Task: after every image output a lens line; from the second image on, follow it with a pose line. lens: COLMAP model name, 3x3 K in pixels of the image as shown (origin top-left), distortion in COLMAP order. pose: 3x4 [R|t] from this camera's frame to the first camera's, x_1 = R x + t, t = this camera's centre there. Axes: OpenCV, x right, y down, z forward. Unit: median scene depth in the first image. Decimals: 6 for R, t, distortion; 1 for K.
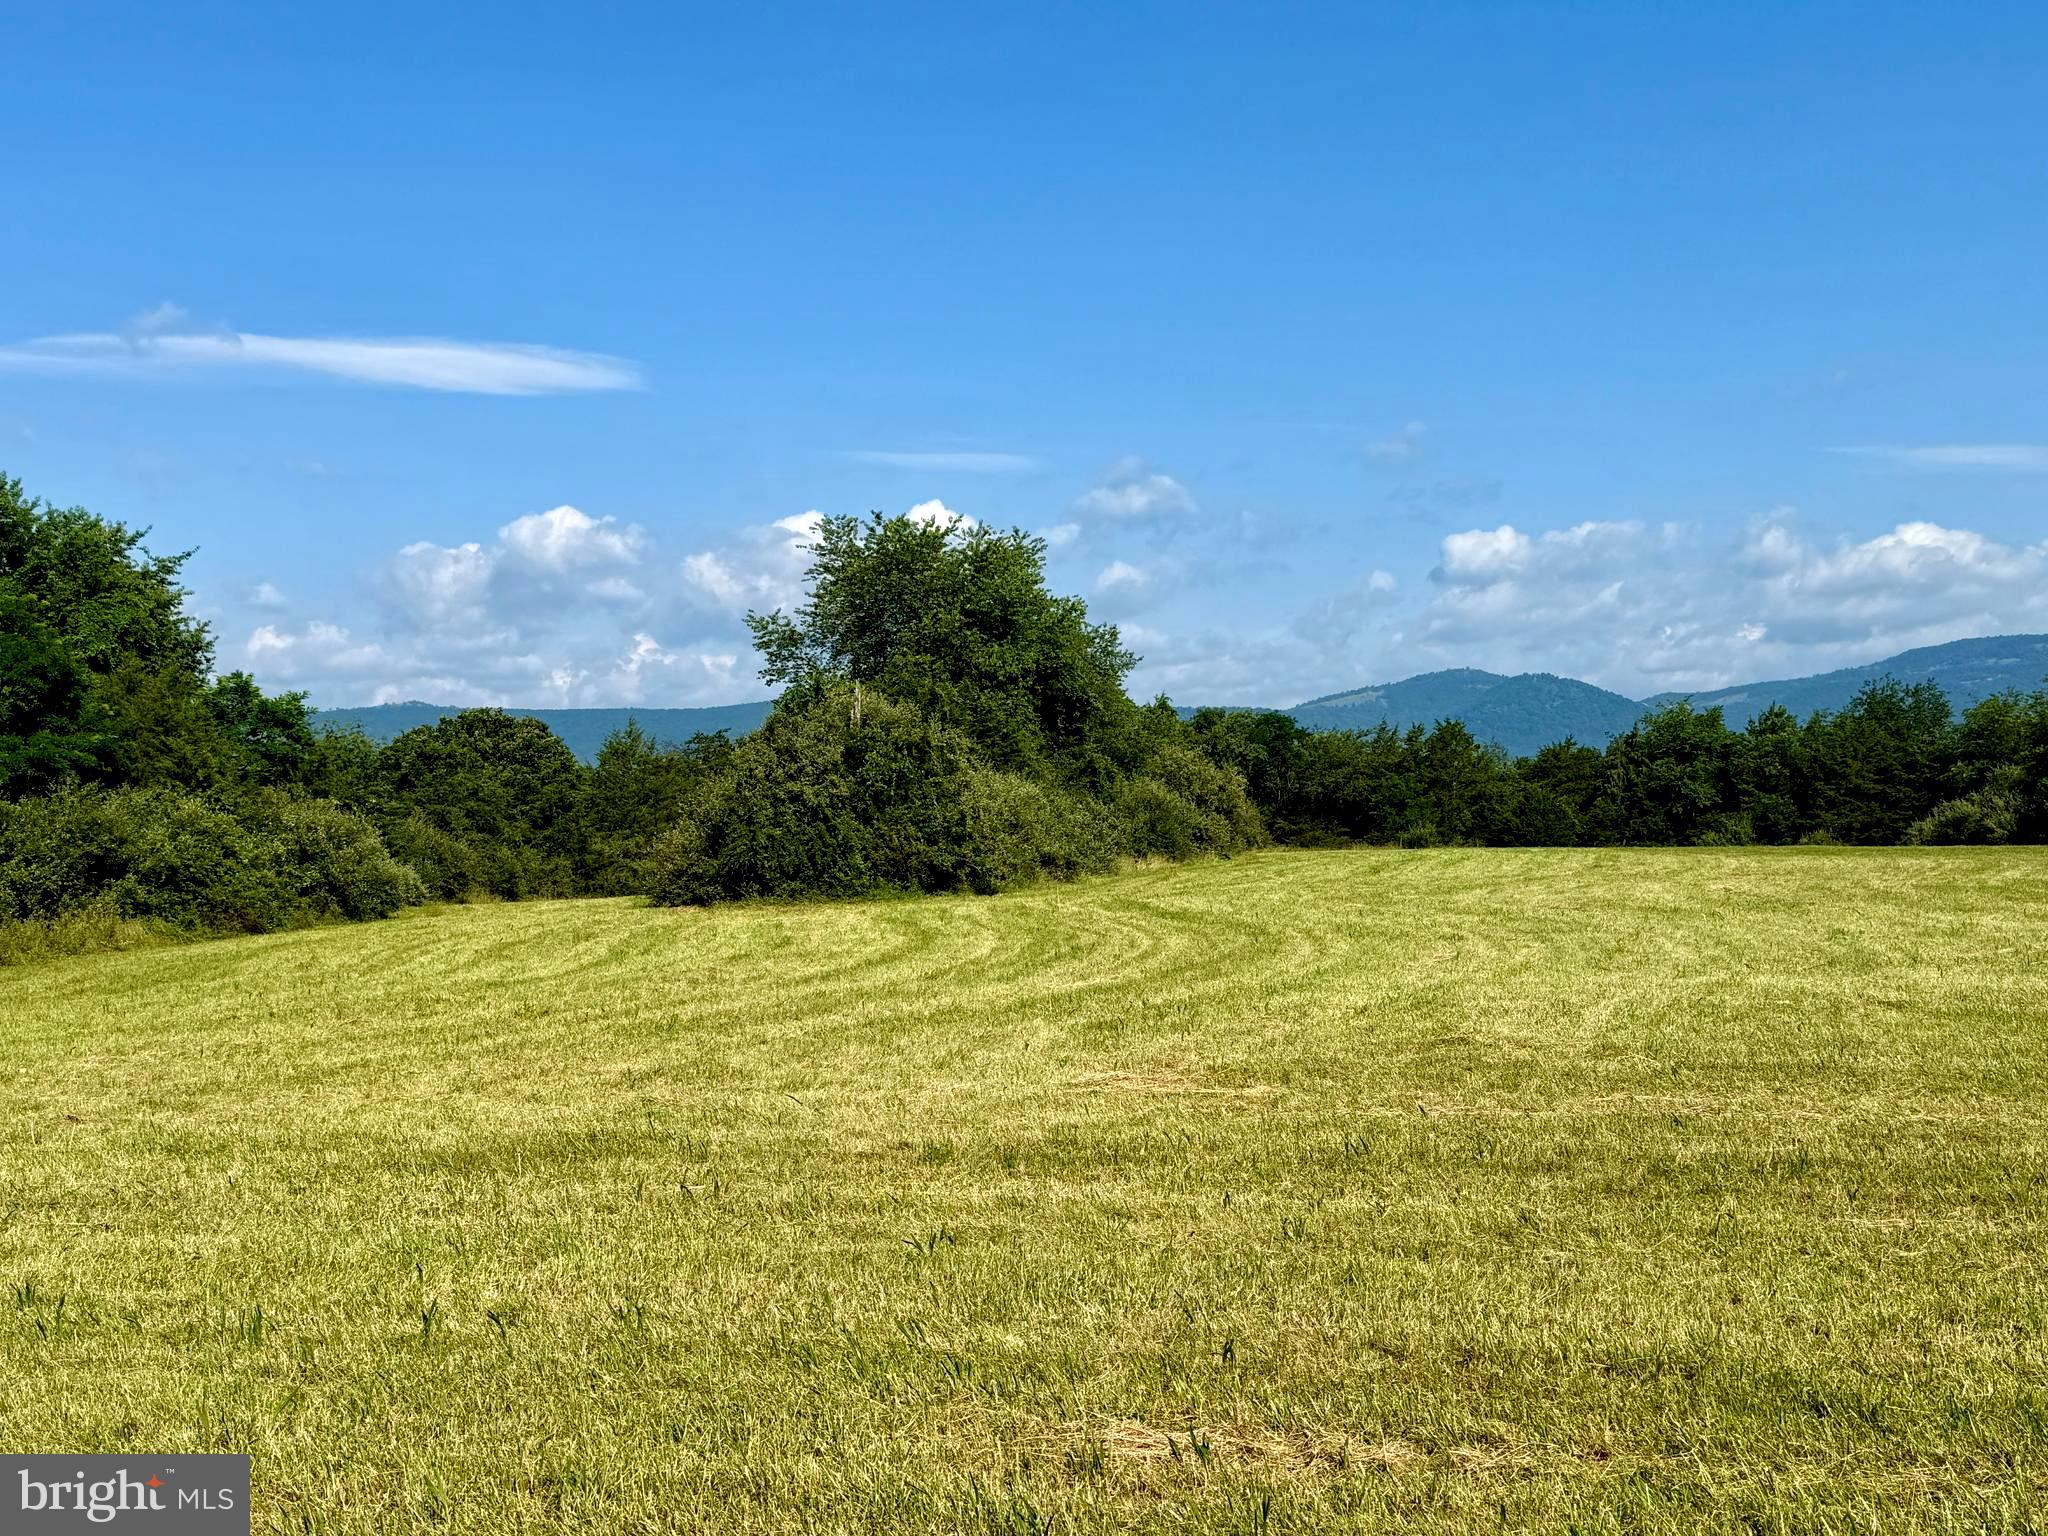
lens RADIAL K [[2425.1, 0, 1009.3], [0, 2425.1, 774.4], [0, 0, 1]] dist [0.116533, 0.000000]
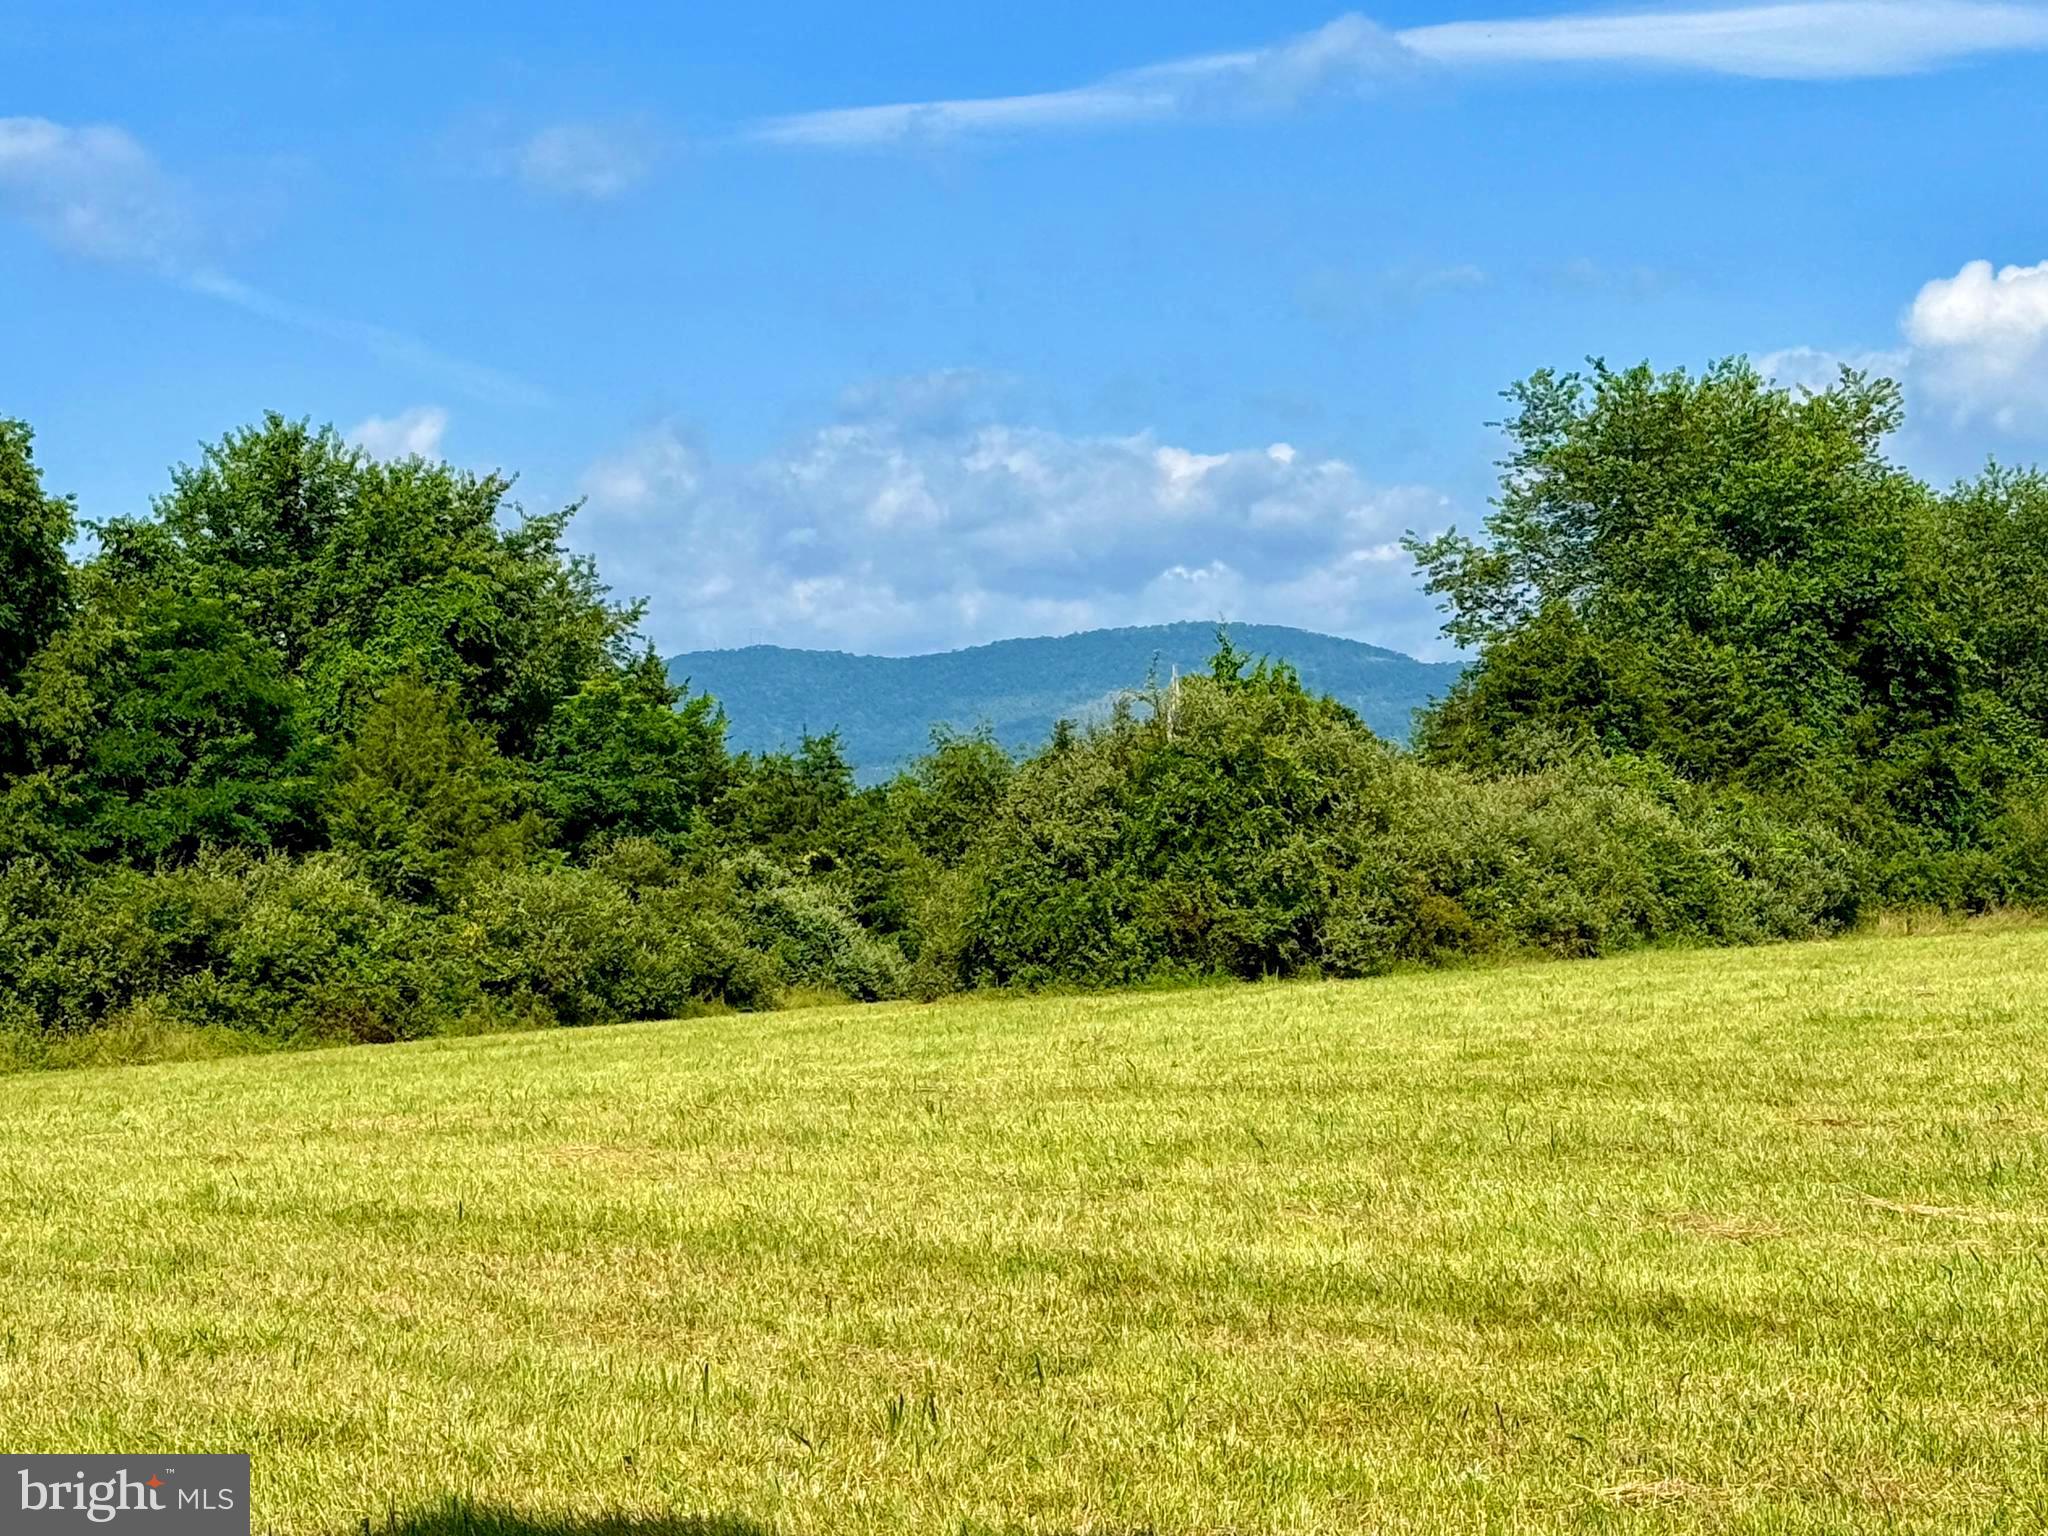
lens RADIAL K [[4539.9, 0, 1017.9], [0, 4539.9, 767.4], [0, 0, 1]] dist [0.213380, 0.000000]
pose [[0.907270, -0.033243, -0.419232, 0.427518], [0.034670, 0.999390, -0.004217, -0.006872], [0.419117, -0.010709, 0.907869, -0.174682]]
